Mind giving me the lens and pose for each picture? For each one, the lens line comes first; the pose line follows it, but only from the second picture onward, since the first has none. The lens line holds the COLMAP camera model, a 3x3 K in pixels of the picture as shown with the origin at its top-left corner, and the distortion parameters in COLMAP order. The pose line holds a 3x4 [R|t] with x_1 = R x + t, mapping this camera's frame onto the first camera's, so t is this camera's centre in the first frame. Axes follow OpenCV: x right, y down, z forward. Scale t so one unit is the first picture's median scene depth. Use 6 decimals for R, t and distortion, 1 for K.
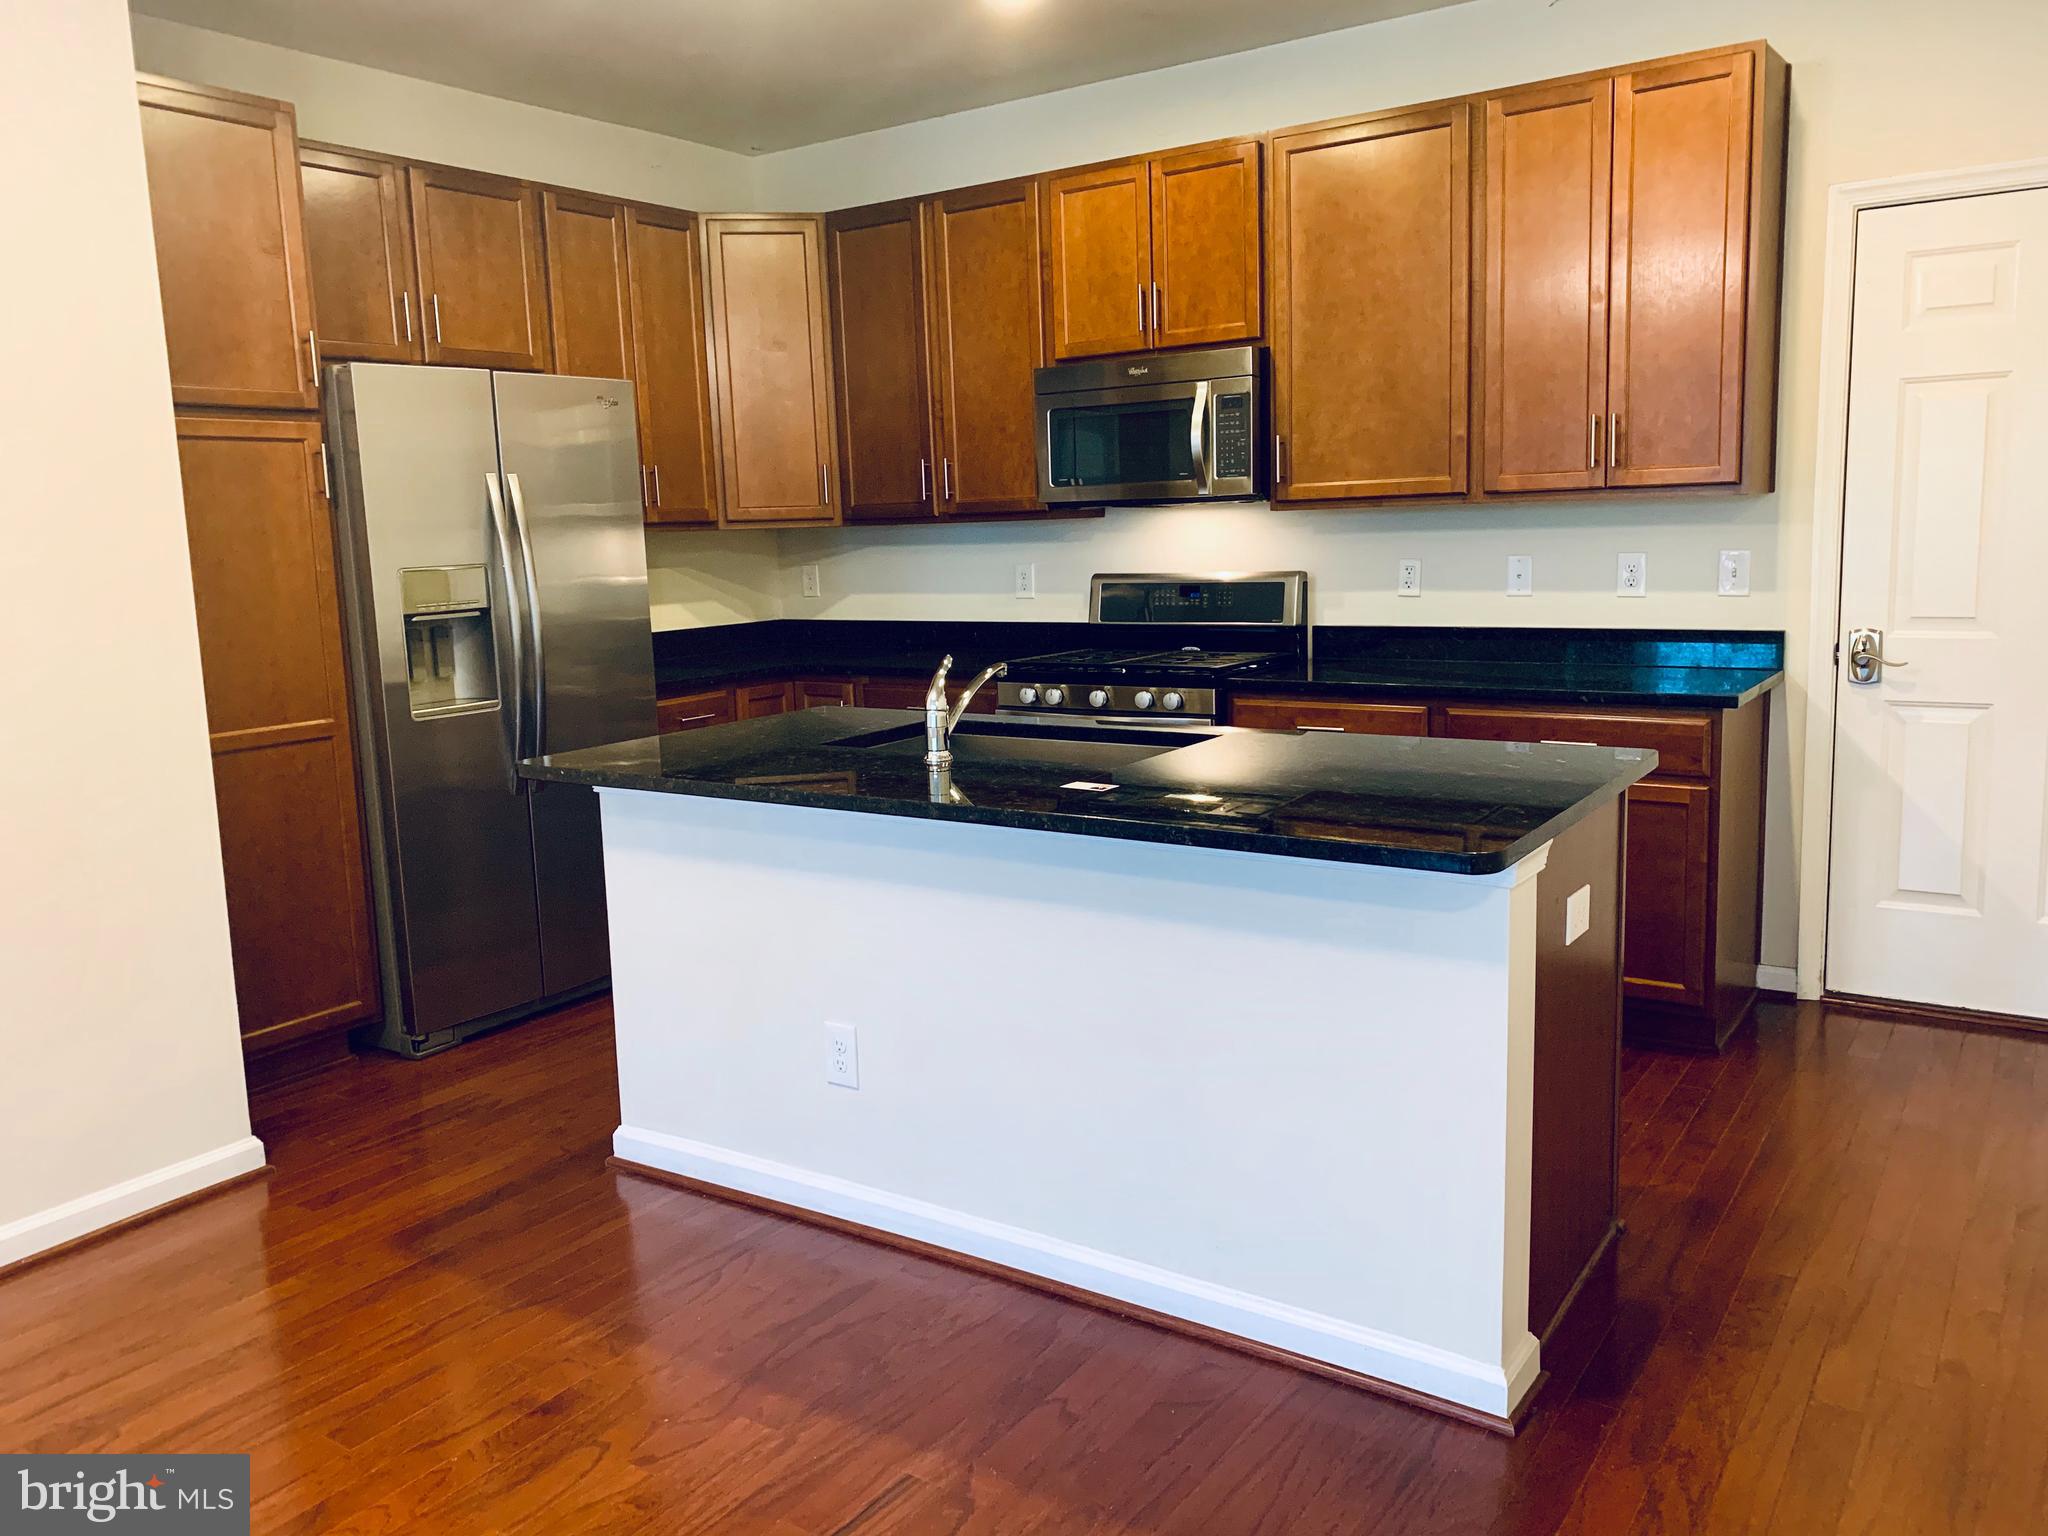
lens RADIAL K [[1541.7, 0, 1024.0], [0, 1541.7, 768.0], [0, 0, 1]] dist [0.074160, -0.168283]
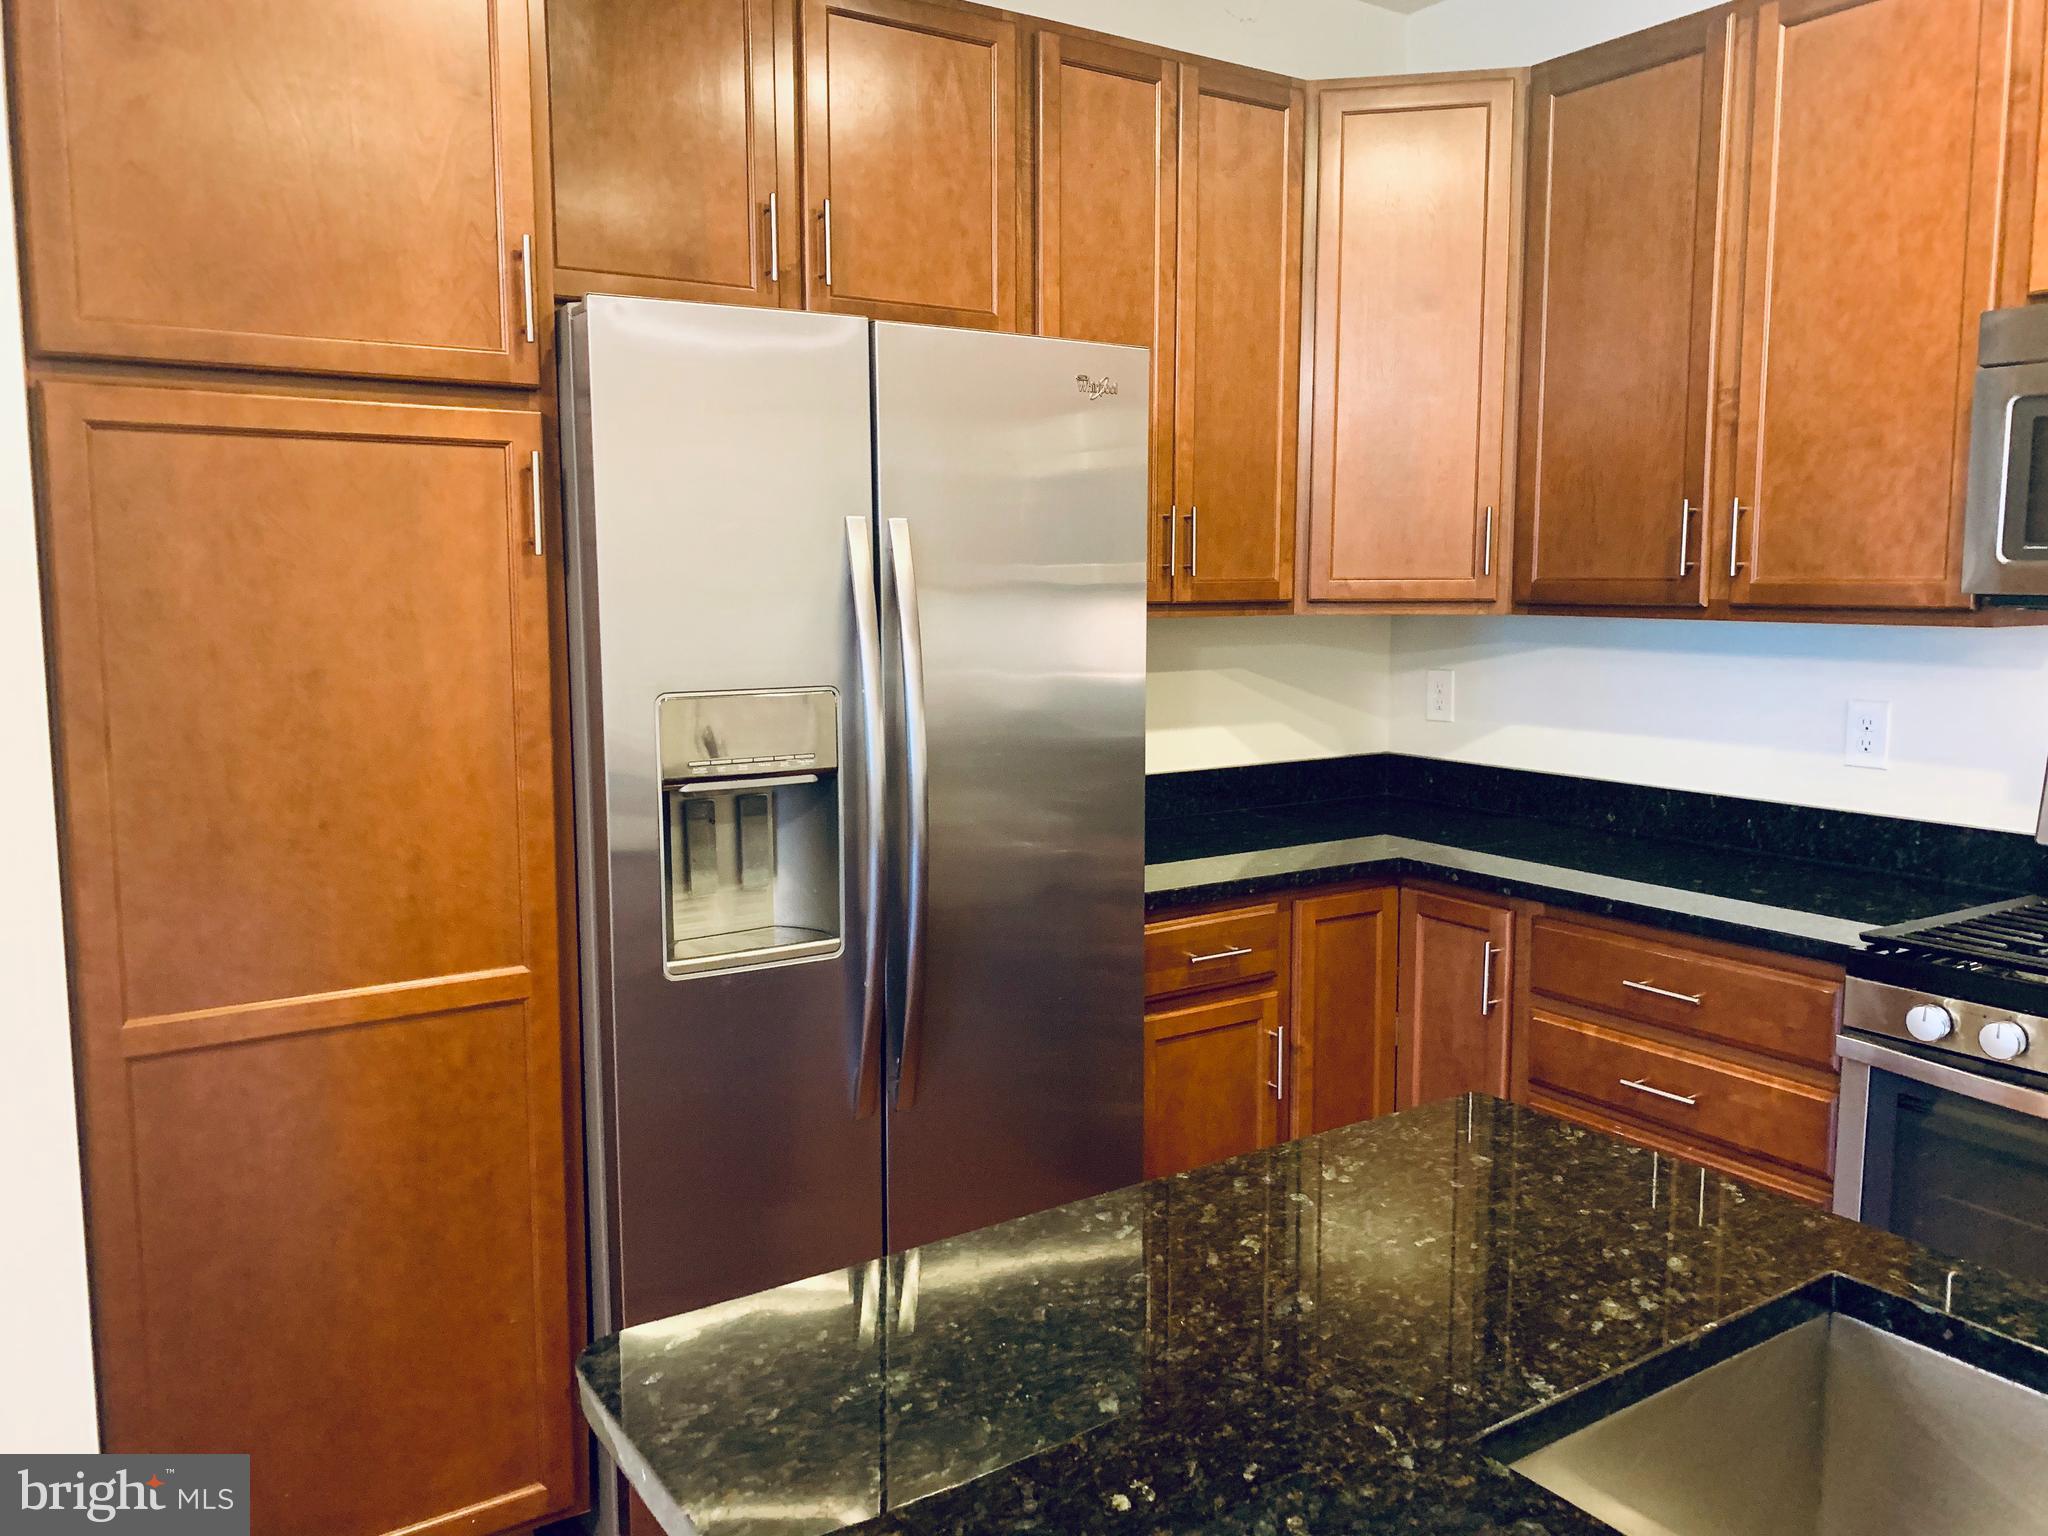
lens RADIAL K [[1541.7, 0, 1024.0], [0, 1541.7, 768.0], [0, 0, 1]] dist [0.074160, -0.168283]
pose [[0.926857, 0.079322, -0.366940, -0.079602], [-0.089154, 0.995969, -0.009895, -0.090061], [0.364675, 0.041886, 0.930192, 0.464943]]
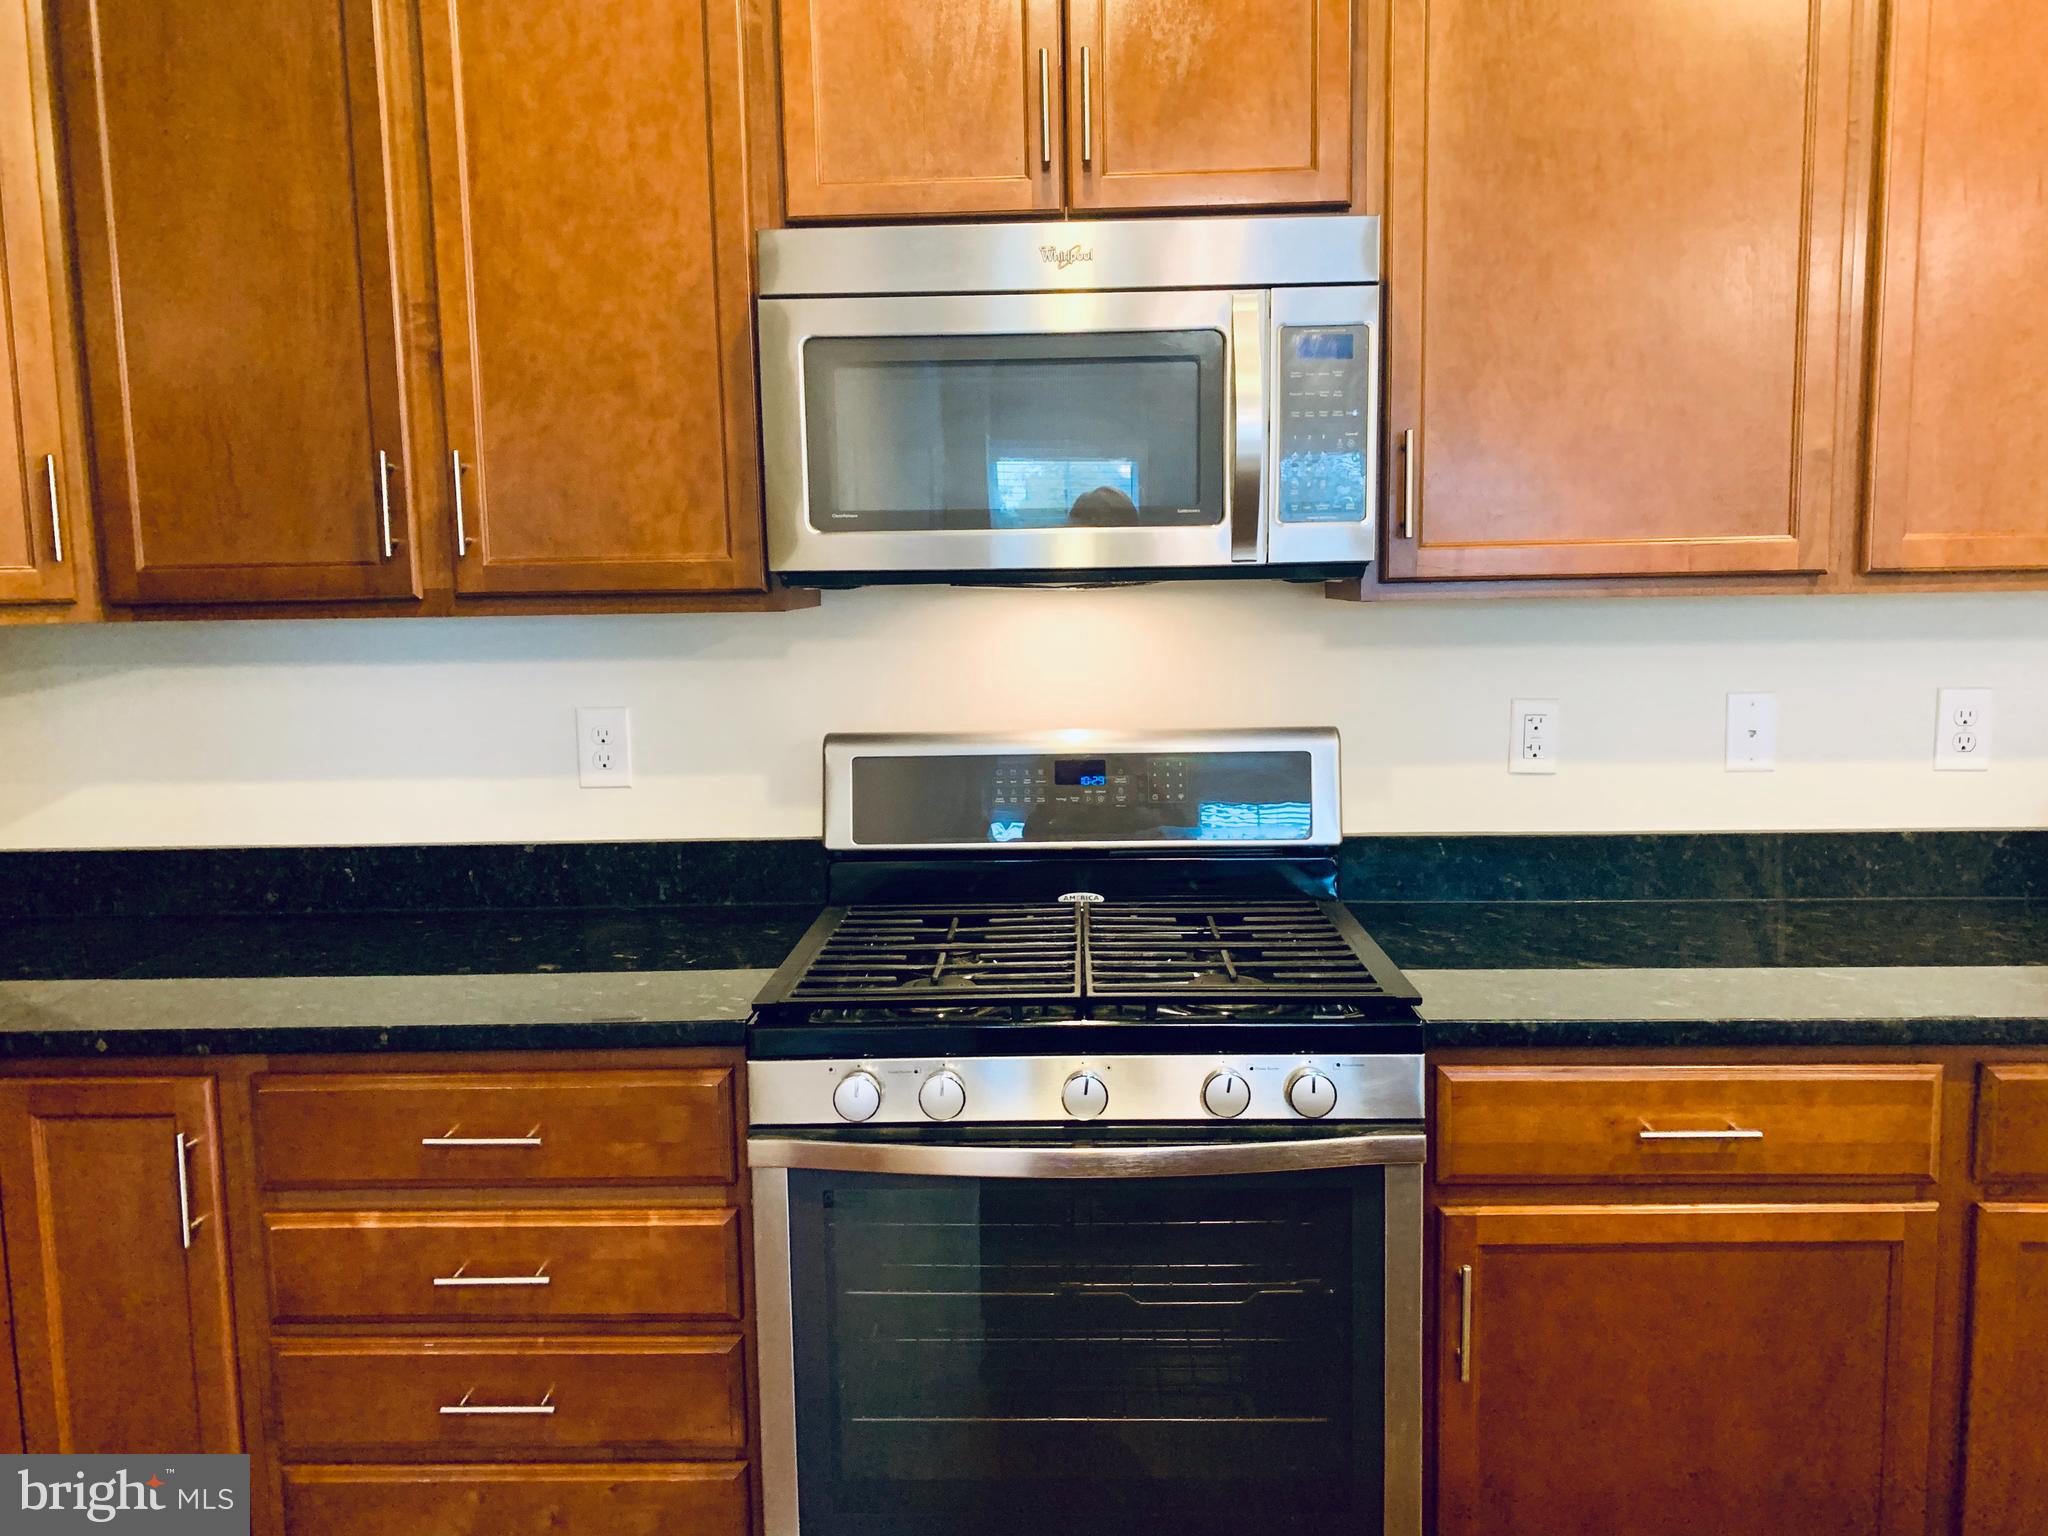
lens RADIAL K [[1519.0, 0, 1028.8], [0, 1519.0, 752.5], [0, 0, 1]] dist [0.008794, -0.002449]
pose [[0.838623, -0.042976, 0.543014, -0.149987], [0.074773, 0.996528, -0.036610, -0.108257], [-0.539555, 0.071305, 0.838925, 0.654295]]
